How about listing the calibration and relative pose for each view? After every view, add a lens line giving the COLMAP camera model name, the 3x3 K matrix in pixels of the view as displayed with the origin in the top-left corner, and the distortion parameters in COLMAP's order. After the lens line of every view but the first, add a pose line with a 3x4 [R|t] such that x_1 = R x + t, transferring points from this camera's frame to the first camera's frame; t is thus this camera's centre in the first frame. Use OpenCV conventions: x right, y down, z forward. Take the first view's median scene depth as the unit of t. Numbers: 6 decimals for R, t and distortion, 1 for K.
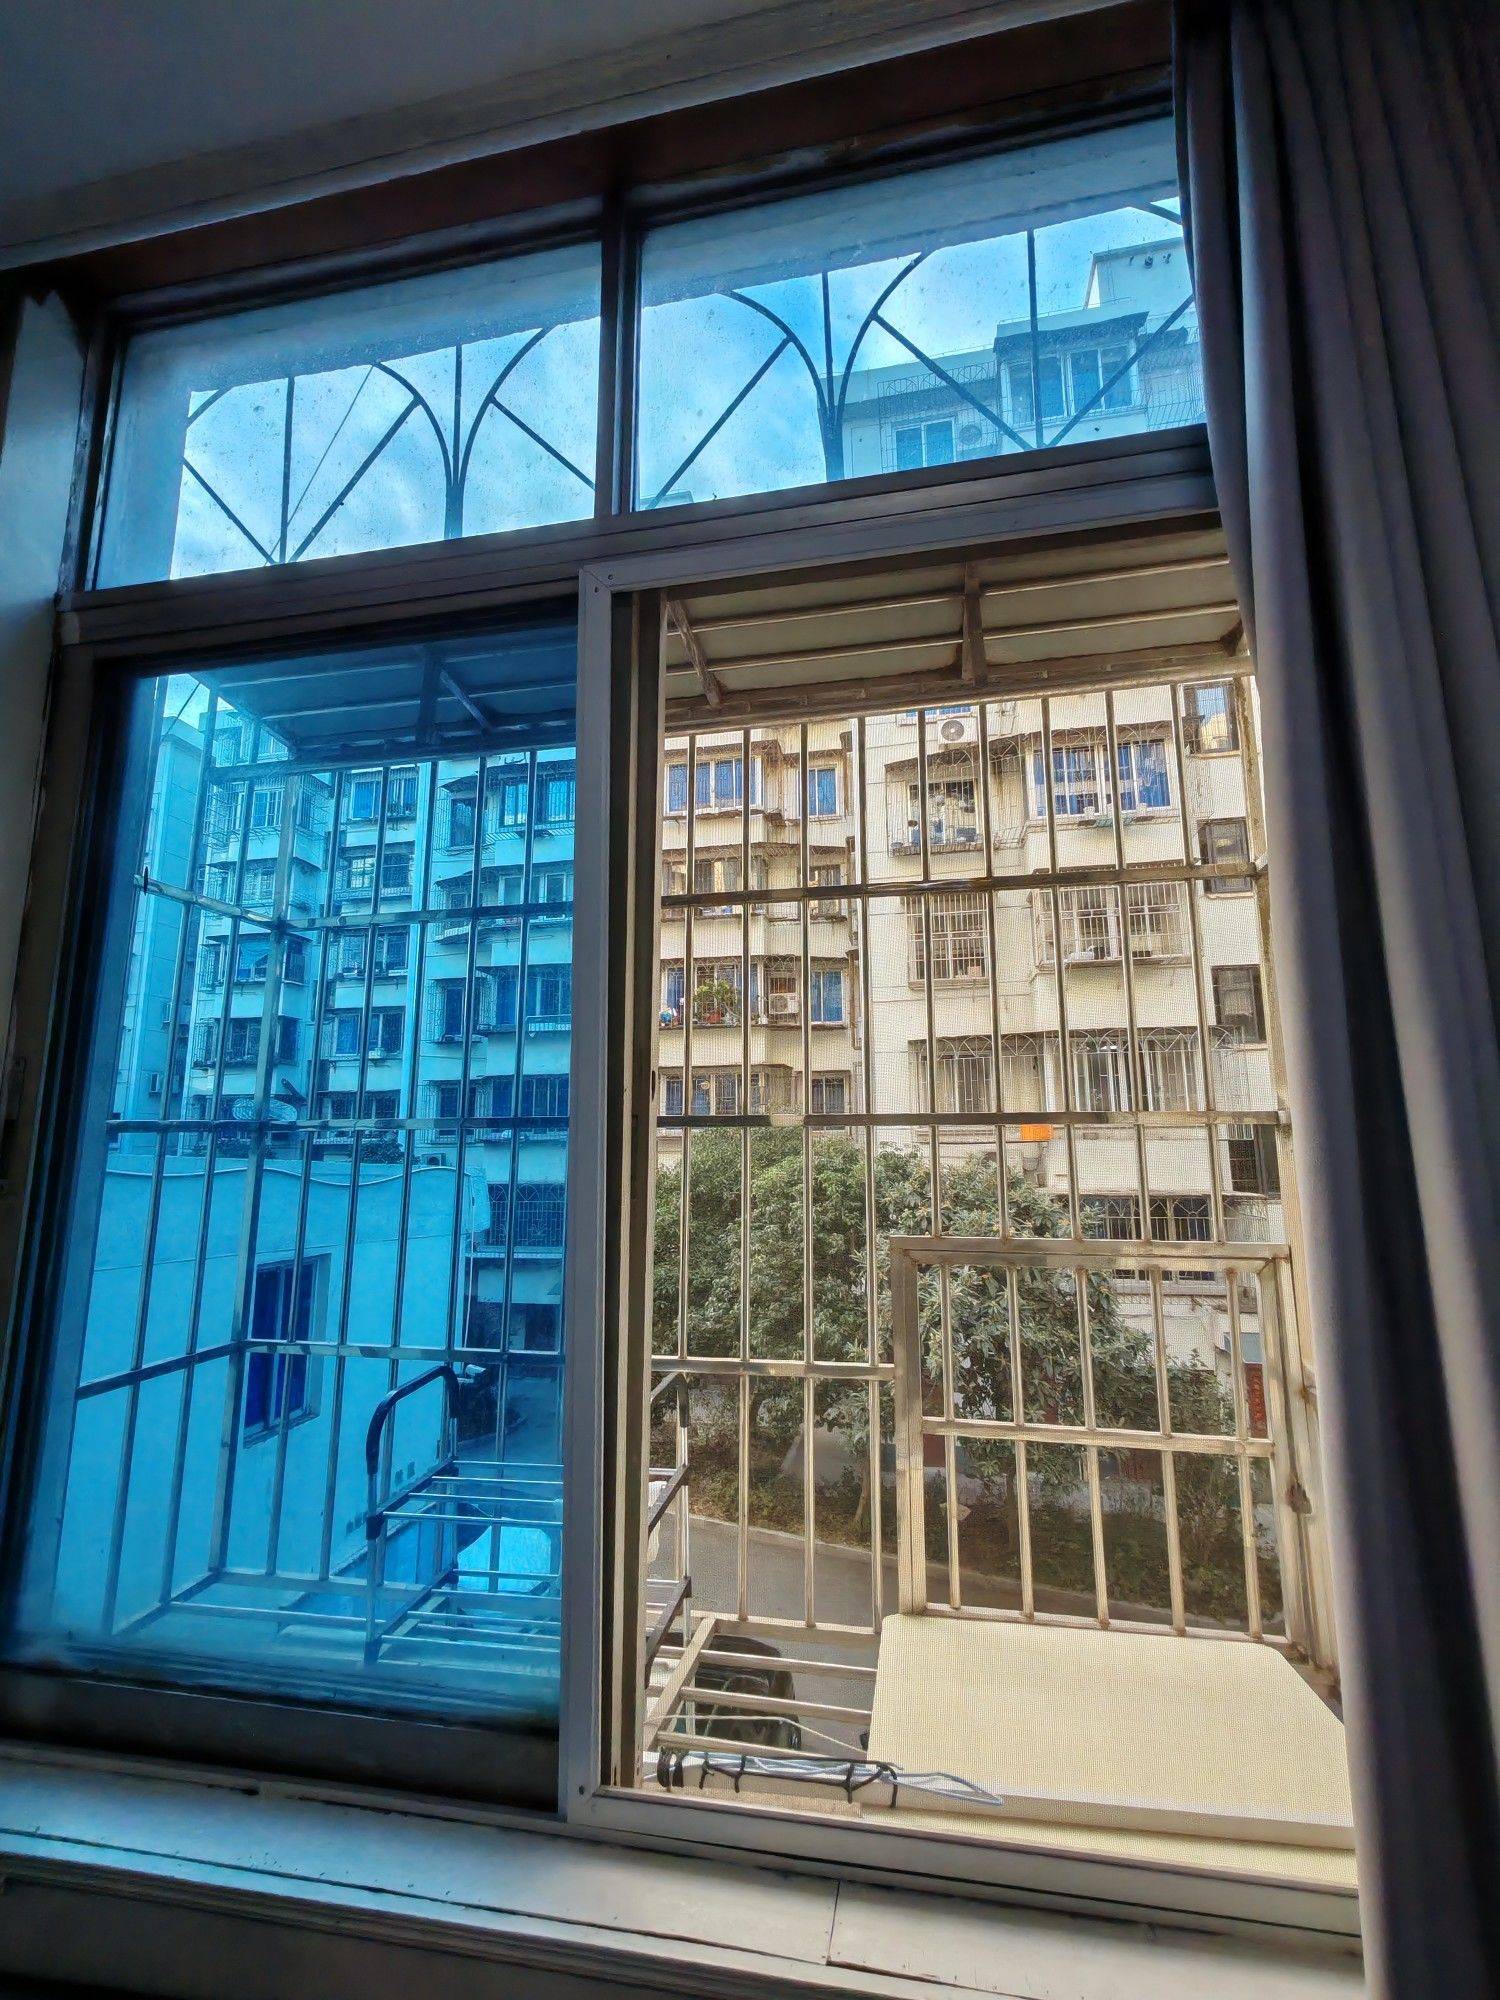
lens RADIAL K [[918.5, 0, 744.8], [0, 918.5, 998.3], [0, 0, 1]] dist [0.002138, -0.000004]
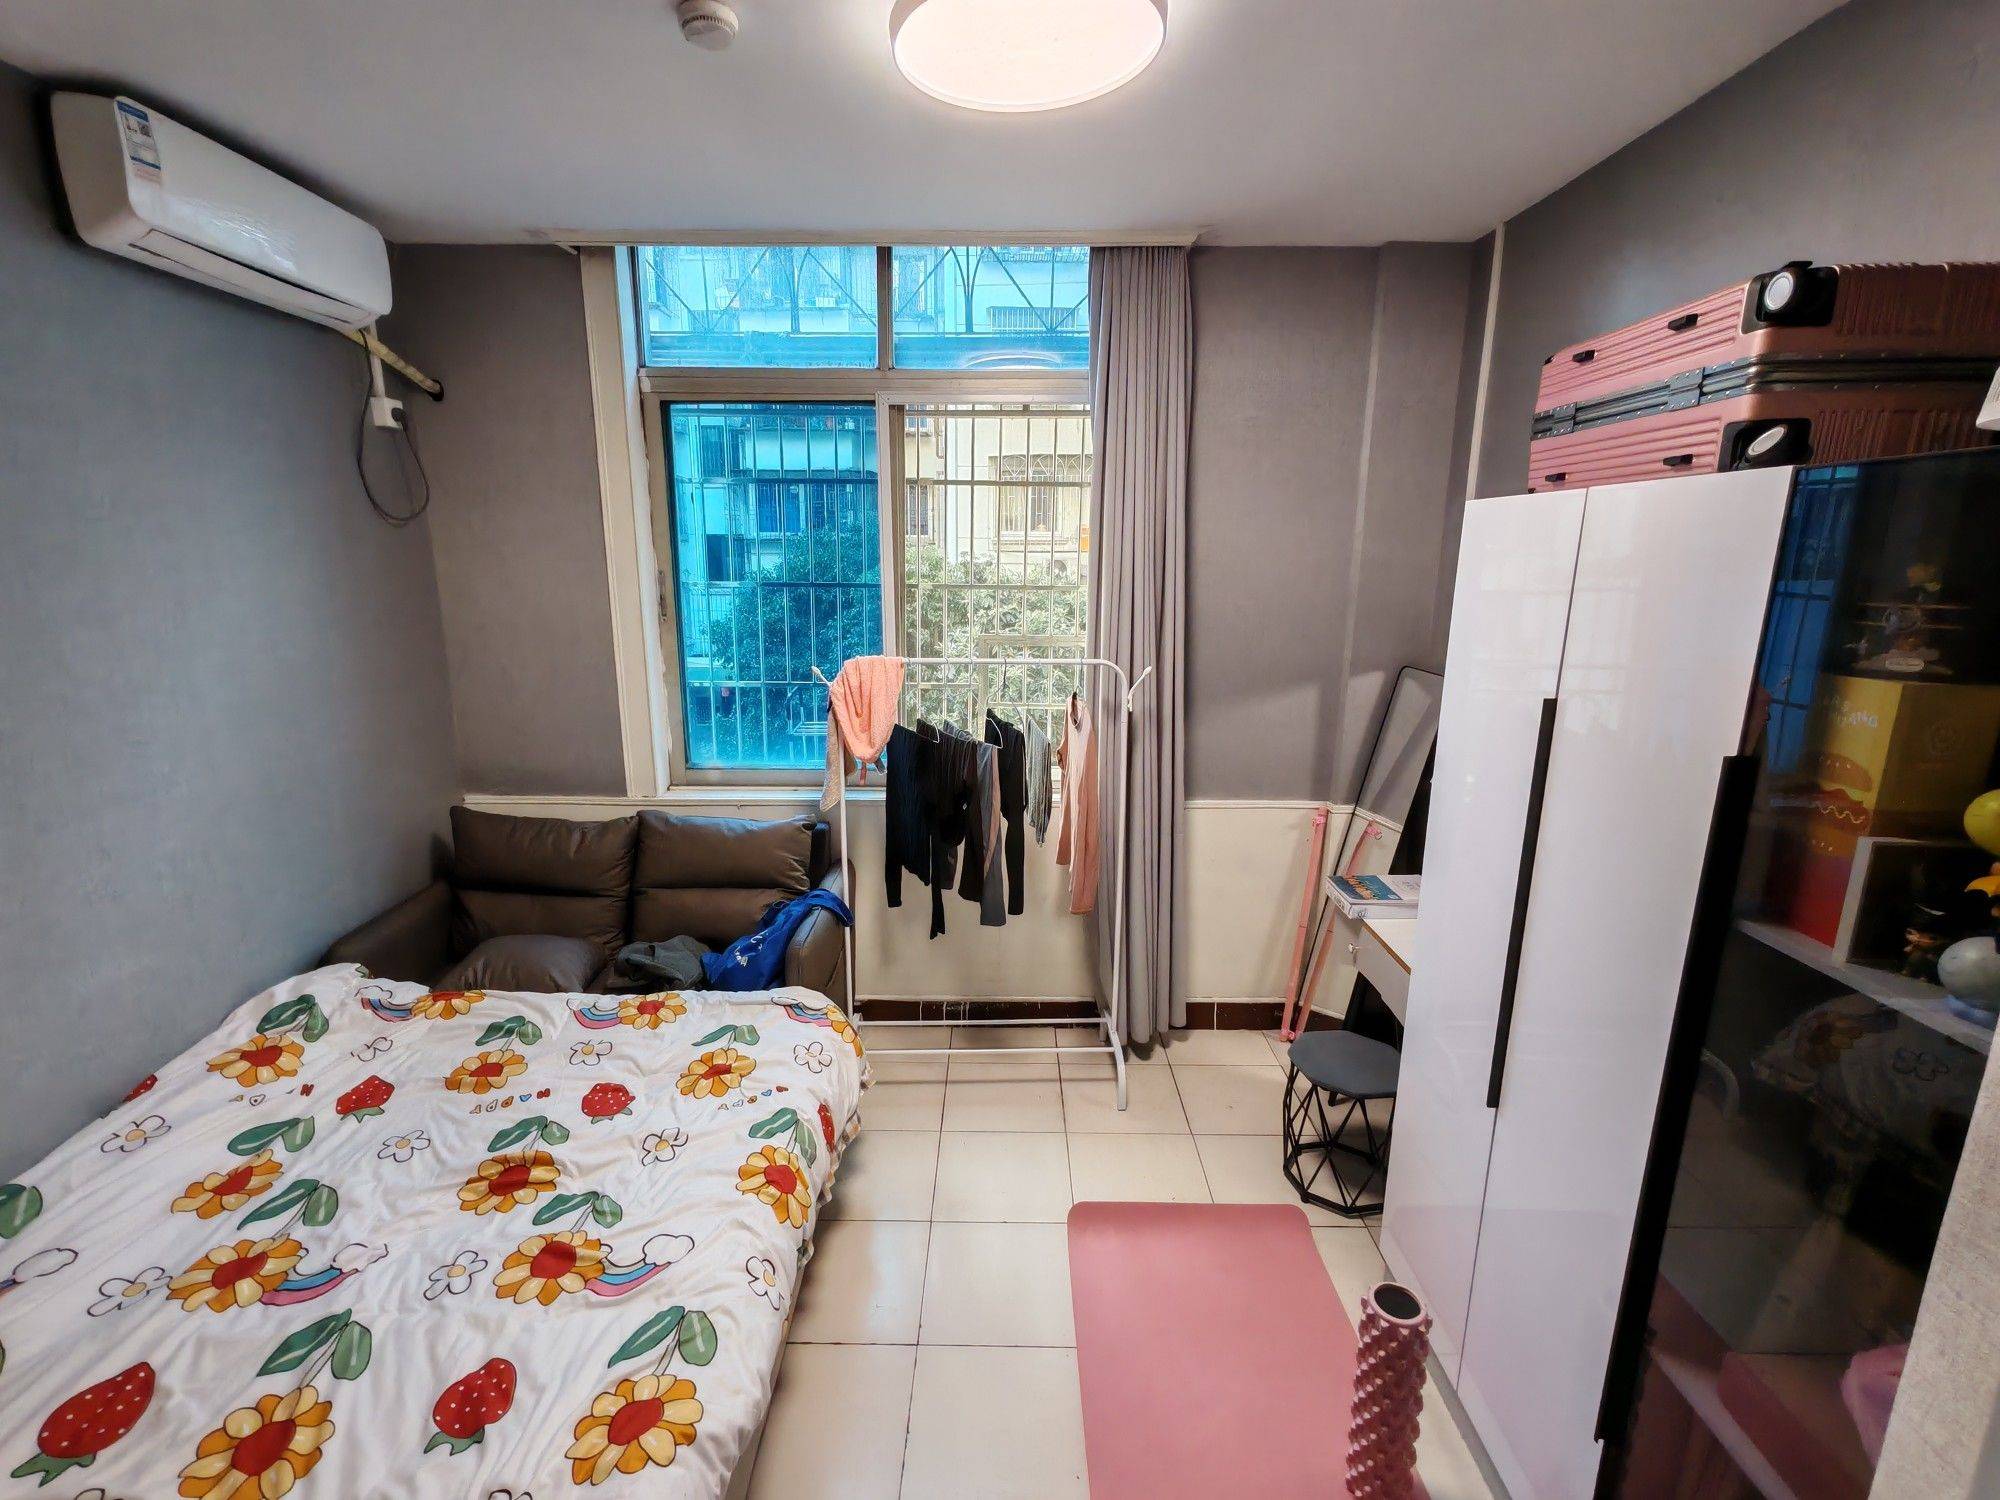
lens RADIAL K [[918.5, 0, 995.3], [0, 918.5, 754.4], [0, 0, 1]] dist [0.002138, -0.000004]
pose [[0.982660, -0.029169, 0.183110, -0.035513], [-0.042383, 0.926069, 0.374965, -0.050777], [-0.180510, -0.376224, 0.908775, -0.187001]]
